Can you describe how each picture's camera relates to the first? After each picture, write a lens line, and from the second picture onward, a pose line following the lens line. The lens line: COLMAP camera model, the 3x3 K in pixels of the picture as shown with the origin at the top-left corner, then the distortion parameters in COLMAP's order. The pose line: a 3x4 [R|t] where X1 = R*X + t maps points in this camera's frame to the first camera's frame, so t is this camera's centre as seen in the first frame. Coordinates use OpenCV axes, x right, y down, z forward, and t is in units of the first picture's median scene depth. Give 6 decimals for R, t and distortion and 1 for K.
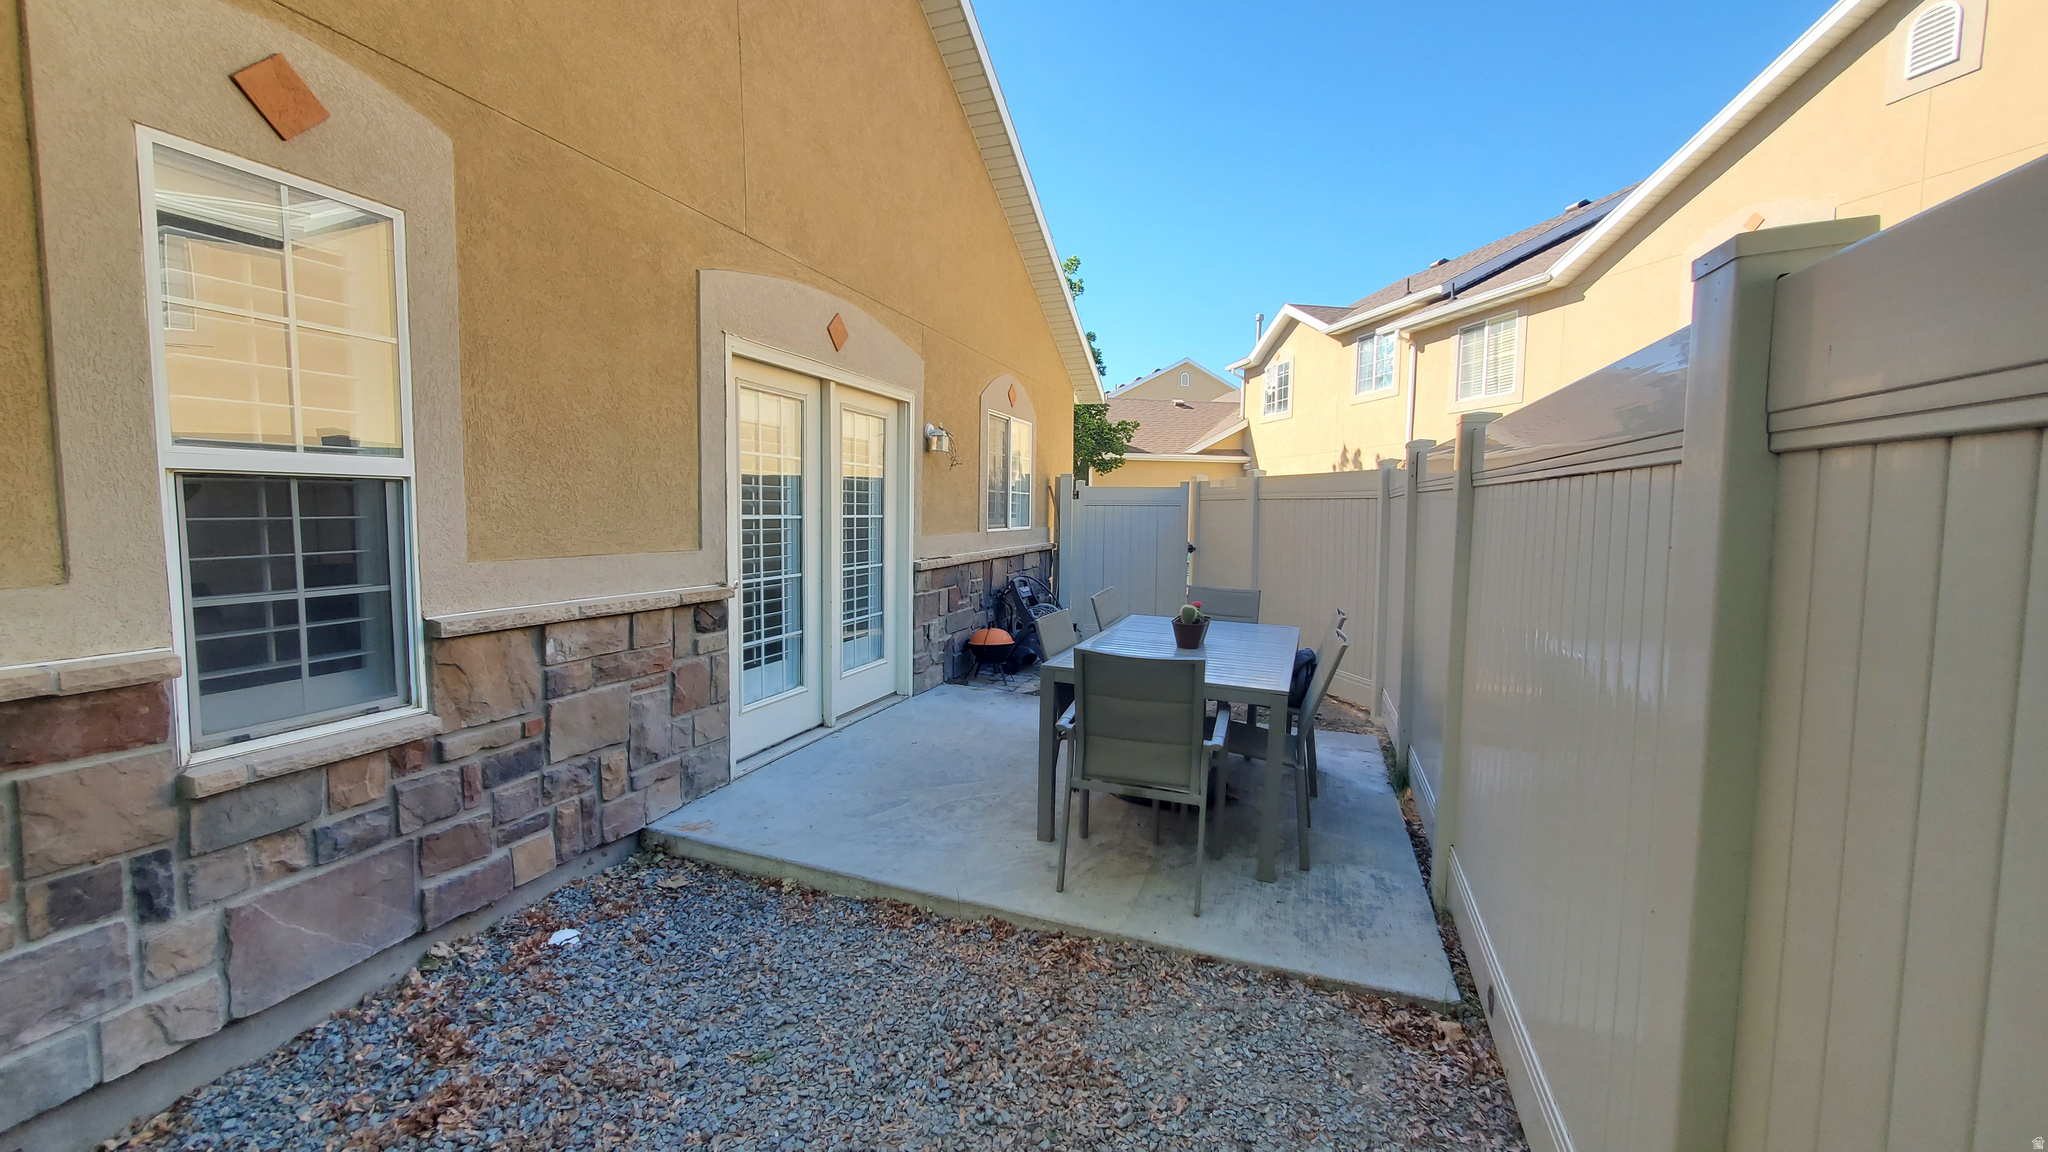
lens RADIAL K [[811.0, 0, 1012.6], [0, 811.0, 573.4], [0, 0, 1]] dist [-0.000756, -0.000182]
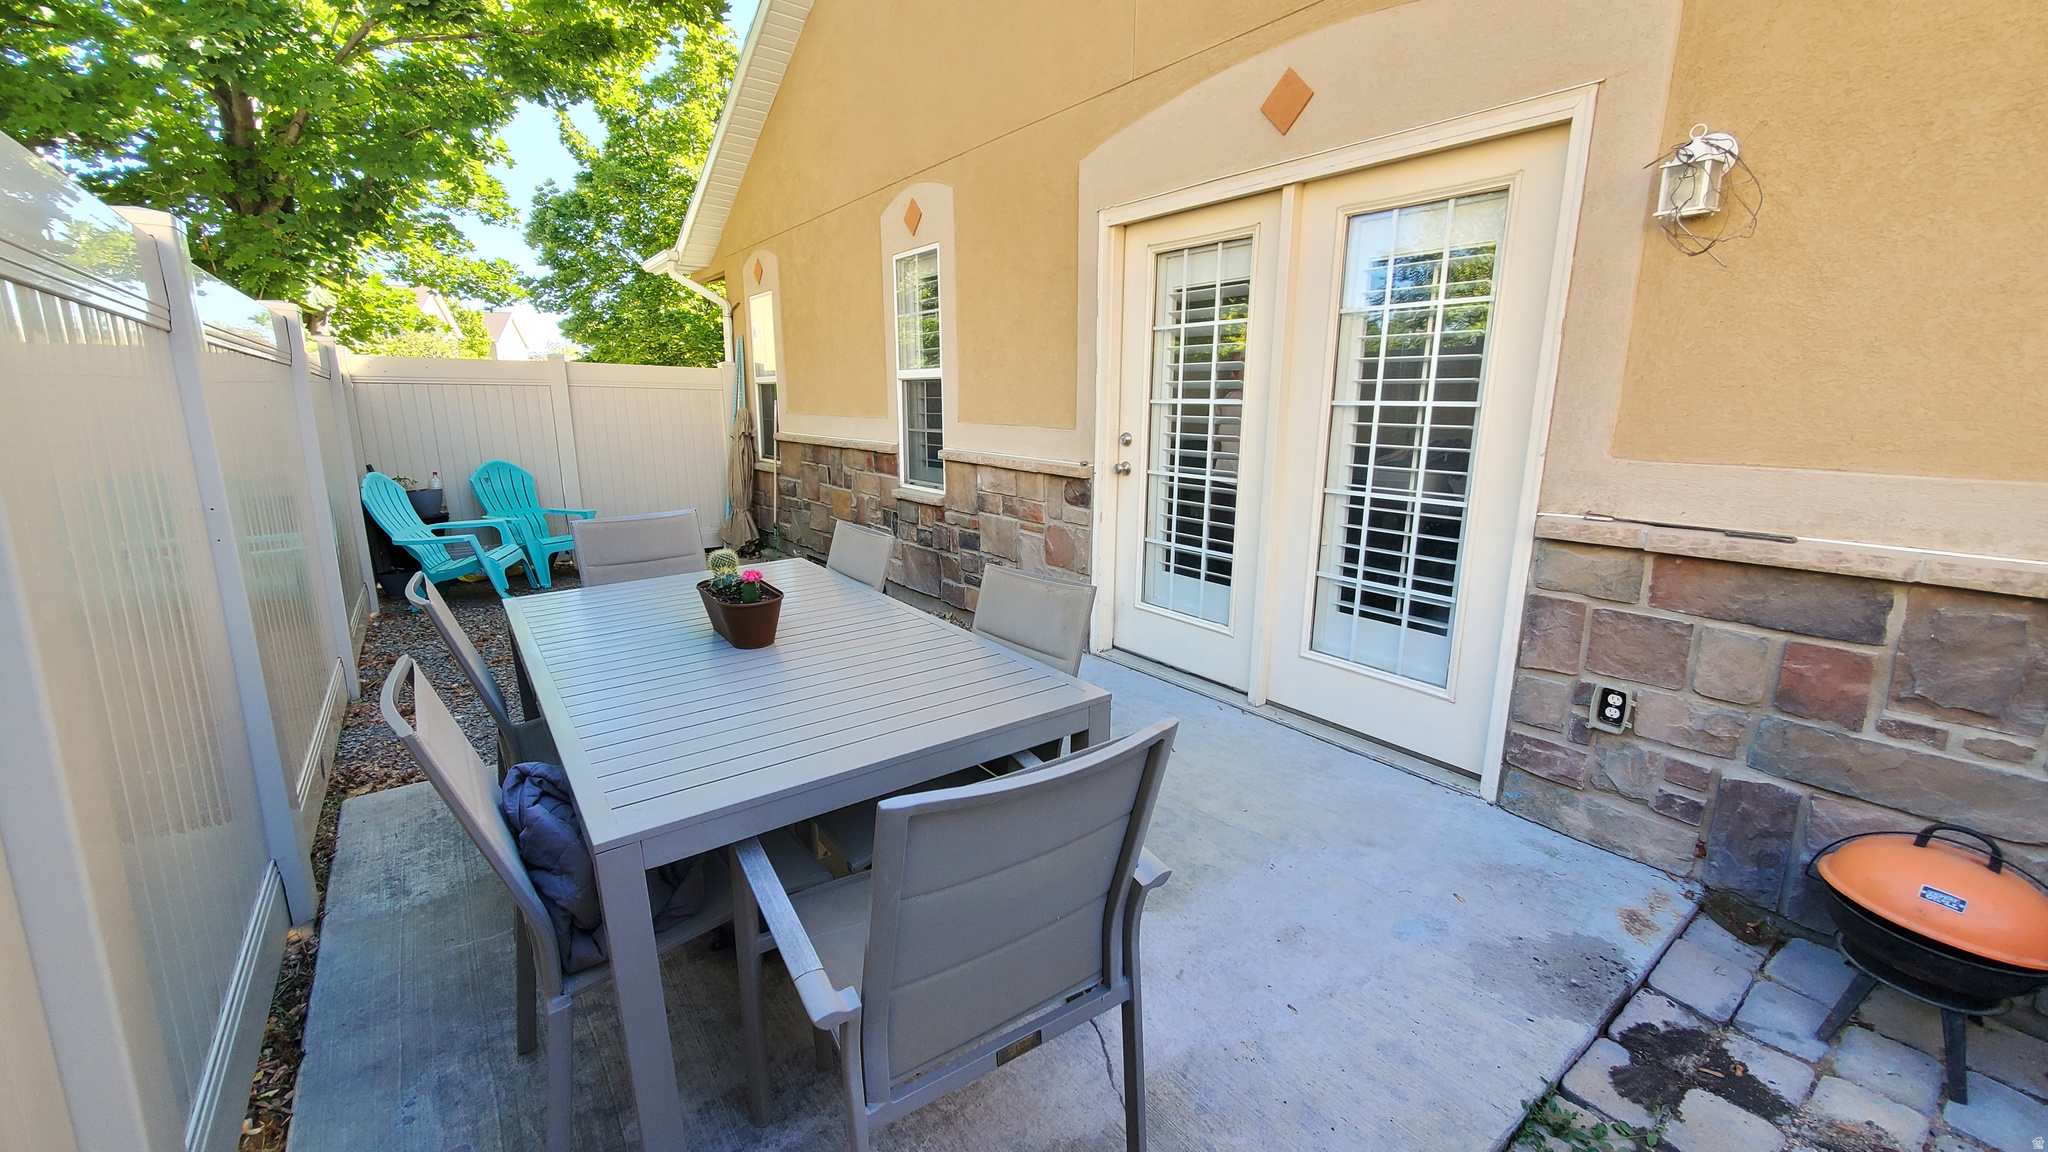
lens RADIAL K [[811.0, 0, 1012.6], [0, 811.0, 573.4], [0, 0, 1]] dist [-0.000756, -0.000182]
pose [[-0.561743, 0.171008, -0.809445, 0.487529], [-0.067501, 0.965668, 0.250858, -0.092245], [0.824554, 0.195556, -0.530913, 1.279584]]
